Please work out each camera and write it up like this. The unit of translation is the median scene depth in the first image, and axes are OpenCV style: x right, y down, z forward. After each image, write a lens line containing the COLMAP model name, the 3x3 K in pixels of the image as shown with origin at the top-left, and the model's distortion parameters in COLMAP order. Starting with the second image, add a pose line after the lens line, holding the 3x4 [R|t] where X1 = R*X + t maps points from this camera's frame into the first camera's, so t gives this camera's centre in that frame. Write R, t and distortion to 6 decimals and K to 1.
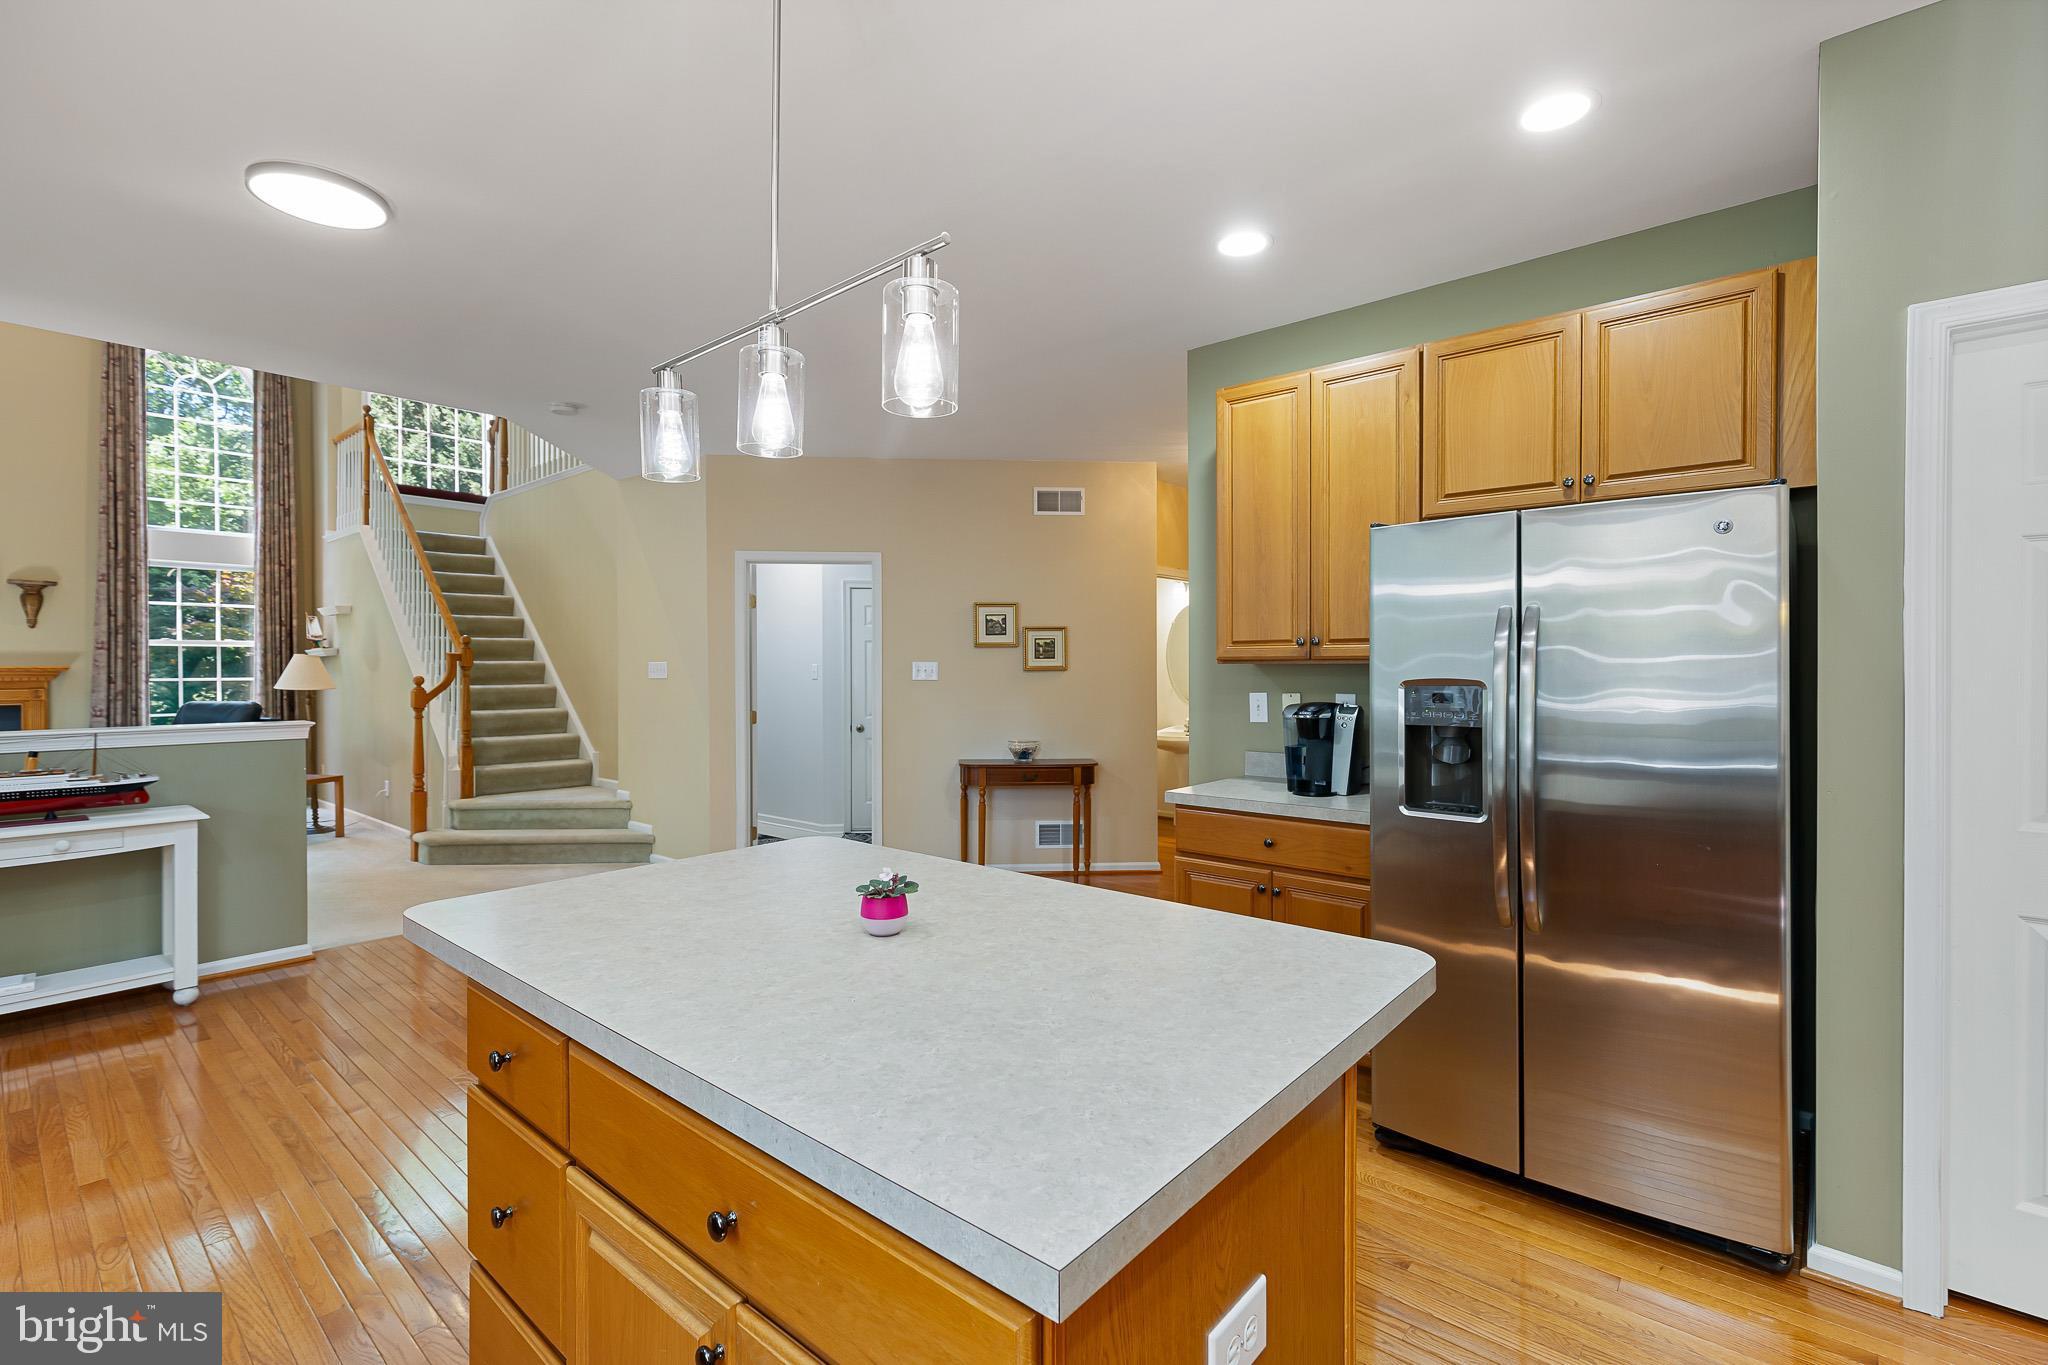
lens RADIAL K [[924.5, 0, 1005.7], [0, 924.5, 684.9], [0, 0, 1]] dist [0.010943, -0.001983]
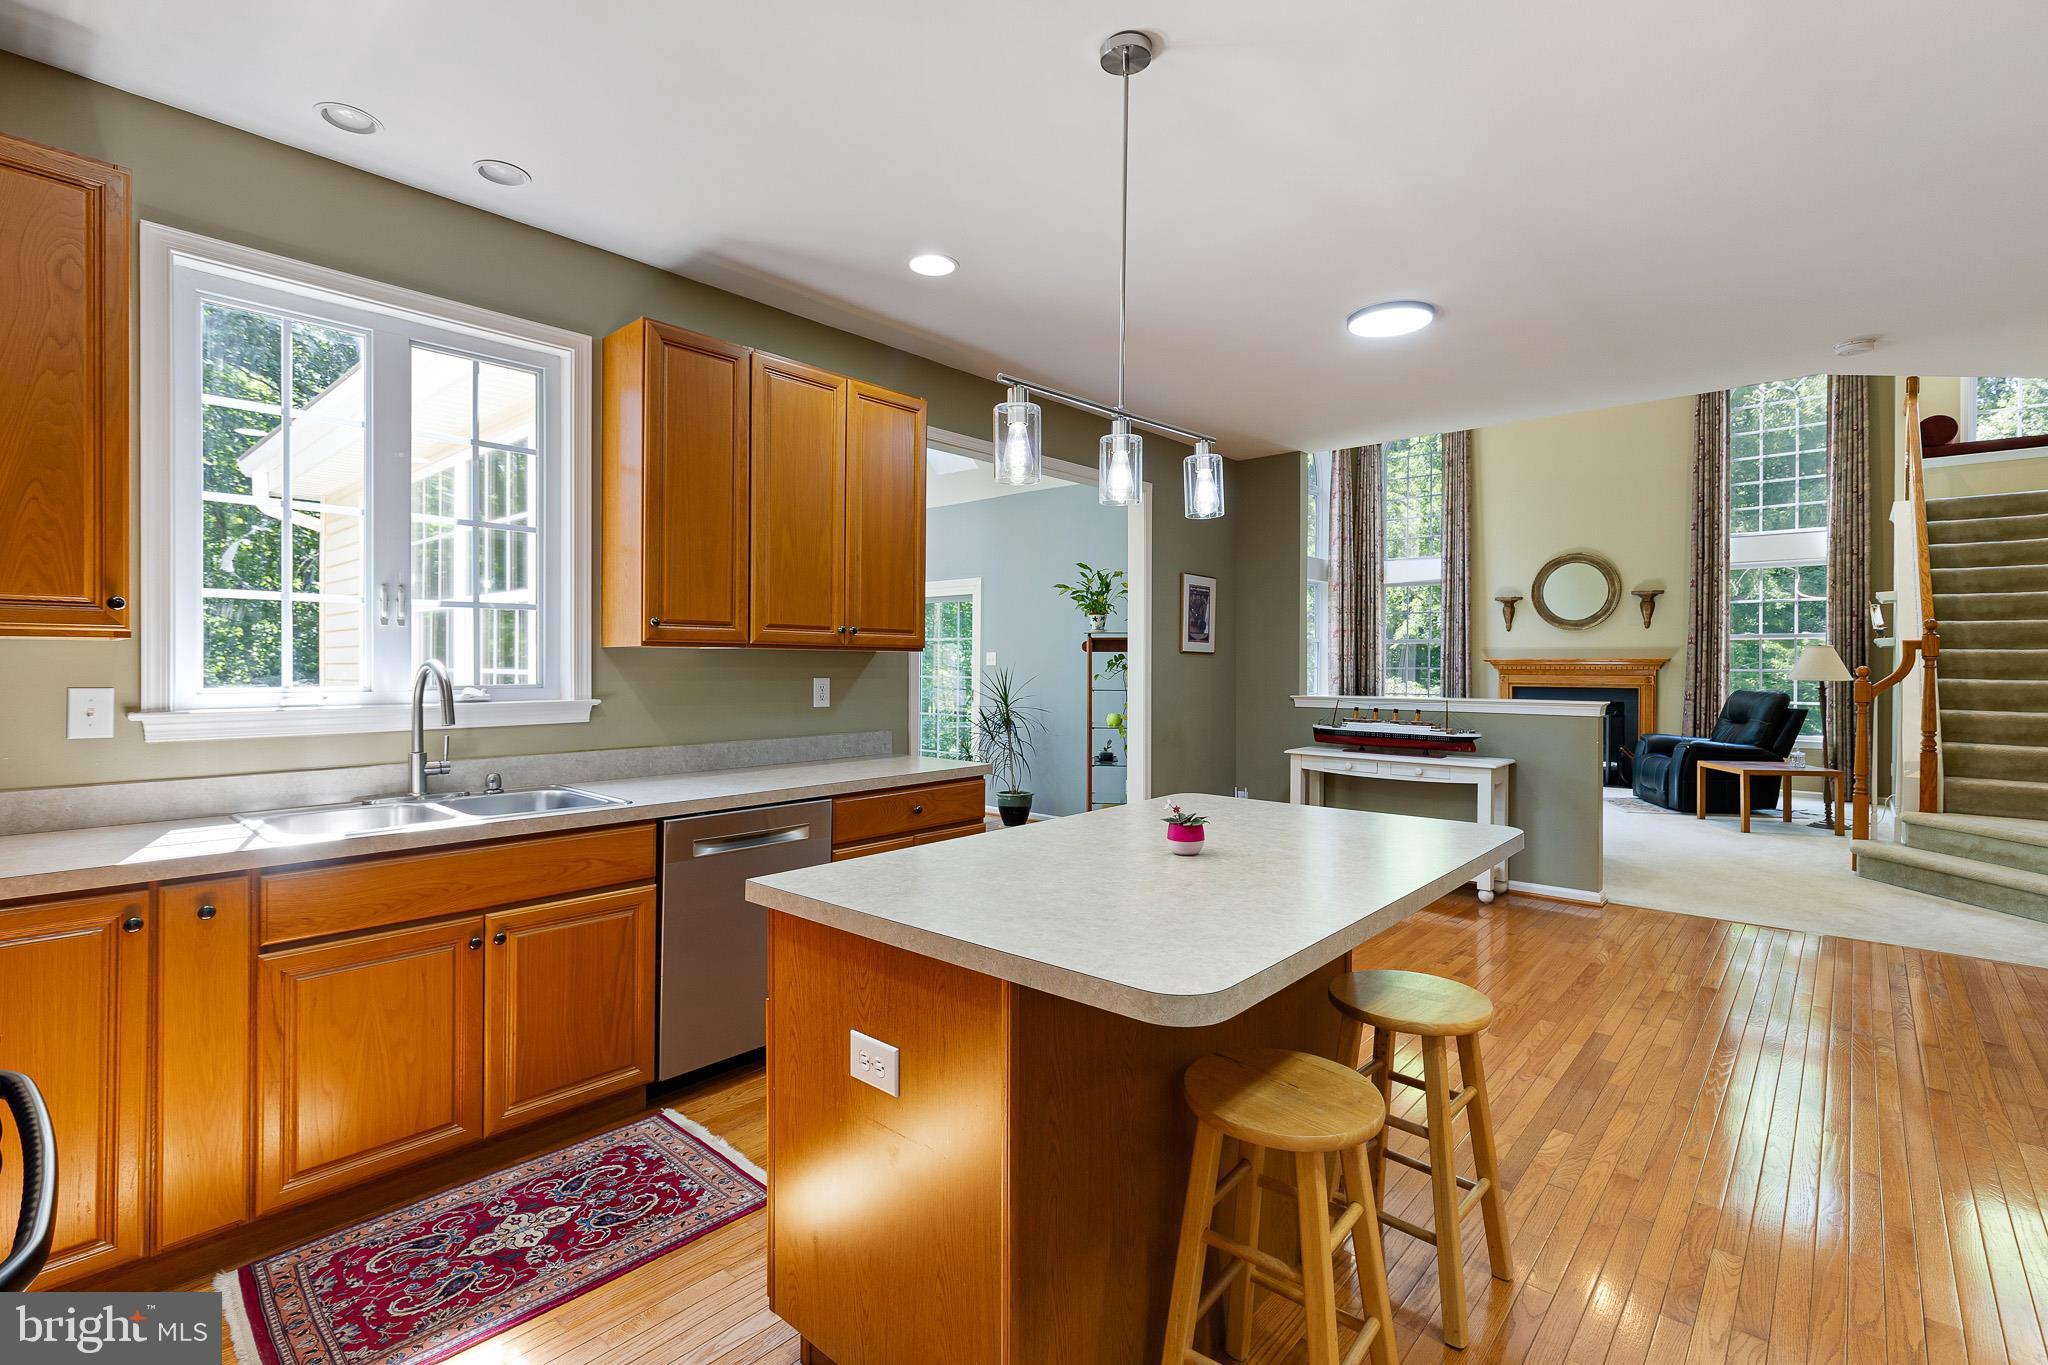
lens RADIAL K [[924.5, 0, 1020.0], [0, 924.5, 665.2], [0, 0, 1]] dist [0.010943, -0.001983]
pose [[-0.021618, 0.003590, -0.999760, 0.301588], [-0.019239, 0.999807, 0.004006, 0.001556], [0.999581, 0.019321, -0.021545, 0.207999]]
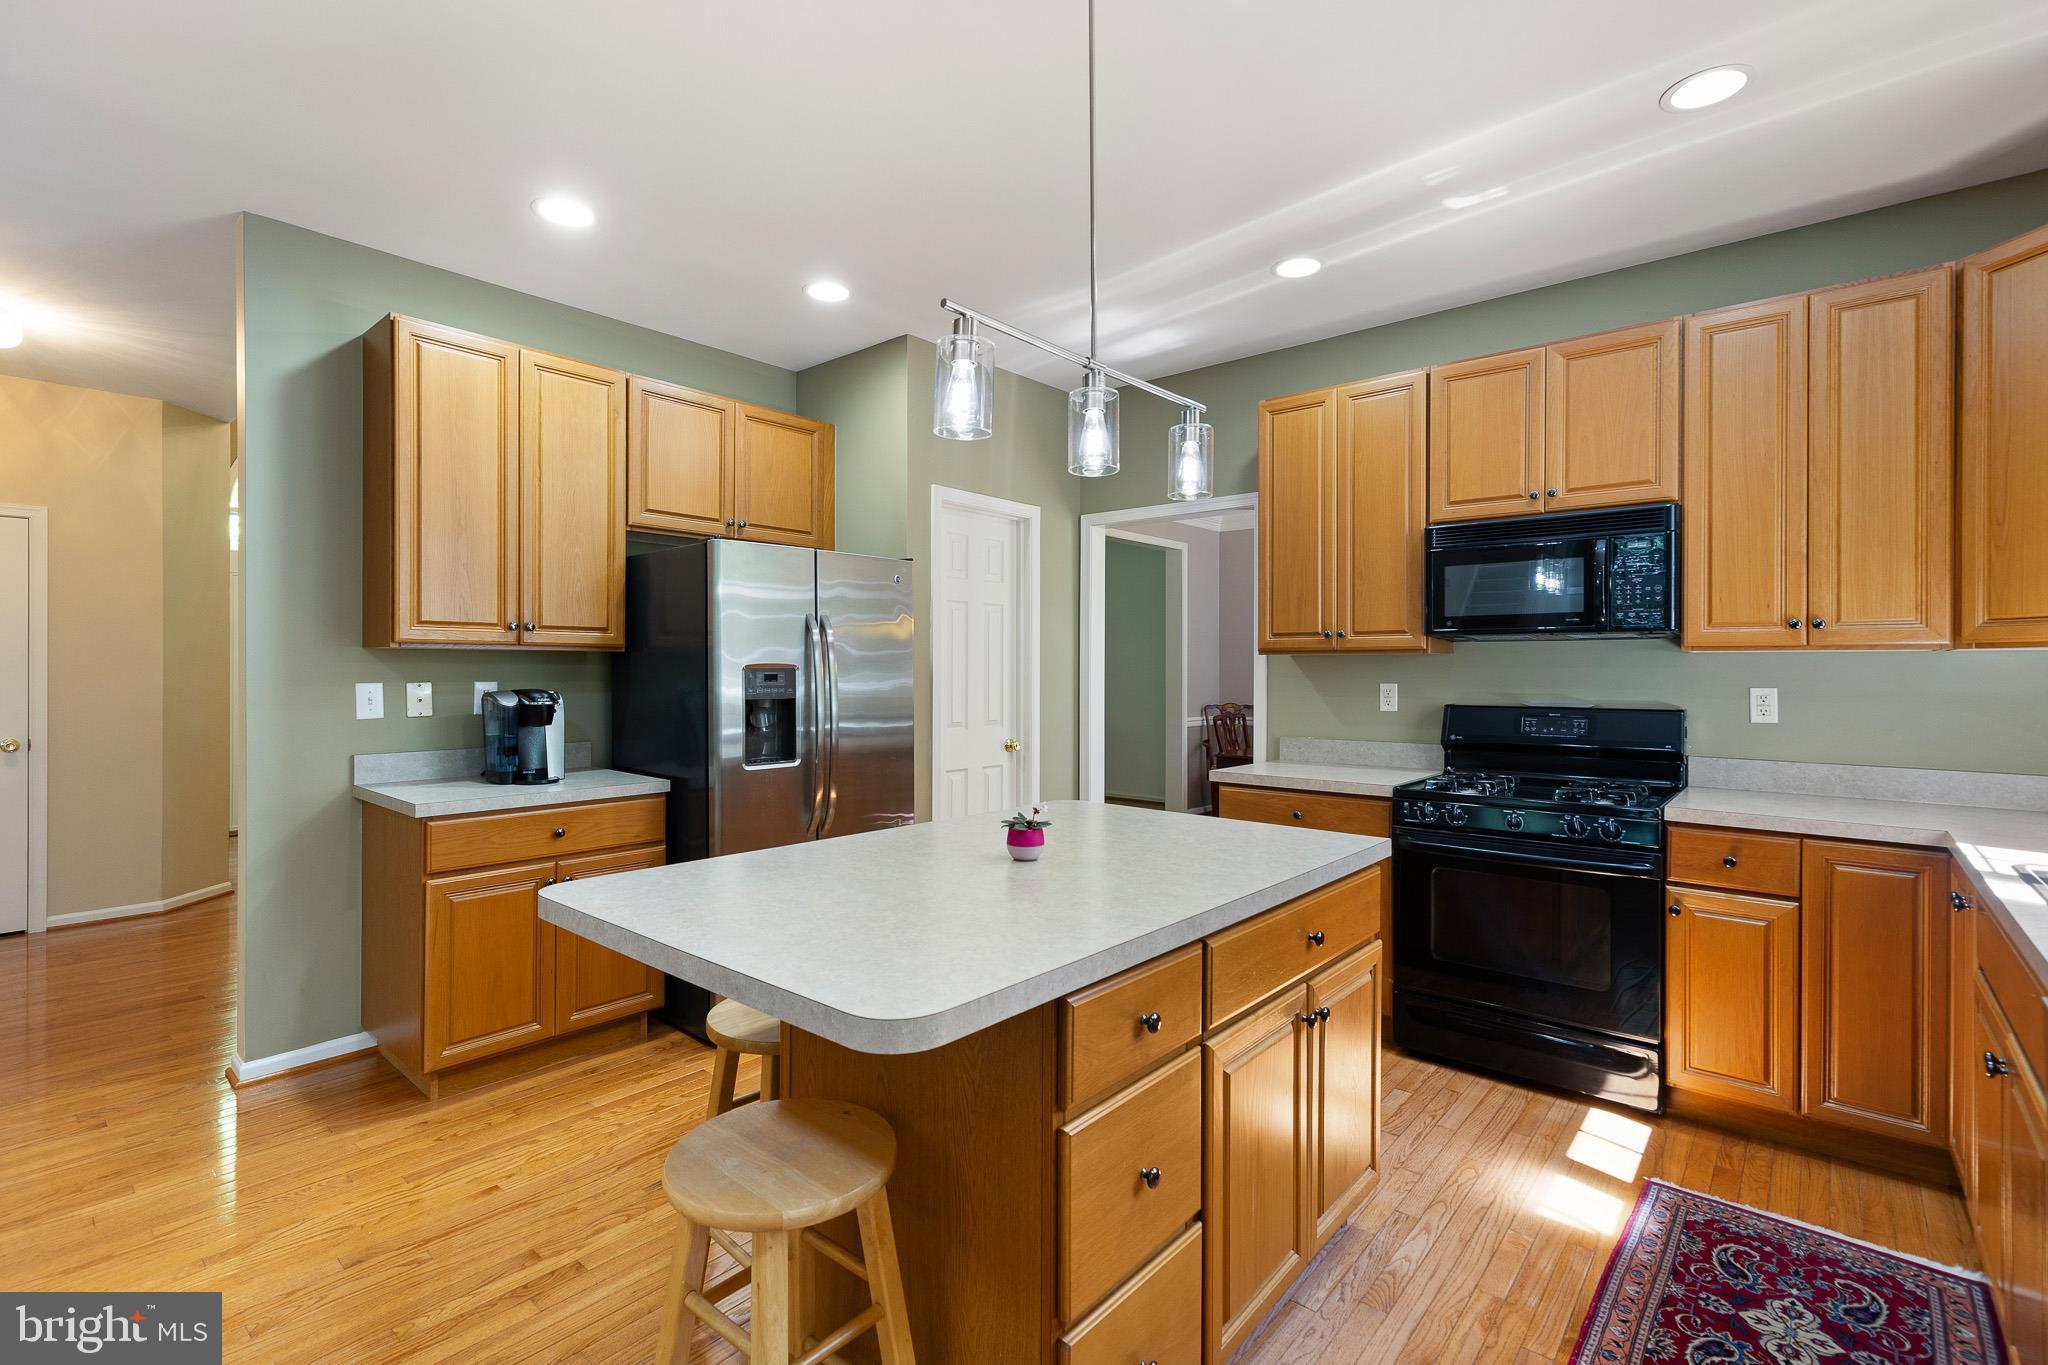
lens RADIAL K [[924.5, 0, 1030.0], [0, 924.5, 668.1], [0, 0, 1]] dist [0.010943, -0.001983]
pose [[0.002559, 0.000891, 0.999996, -0.357884], [0.014414, 0.999896, -0.000928, 0.002749], [-0.999893, 0.014417, 0.002546, 0.258249]]
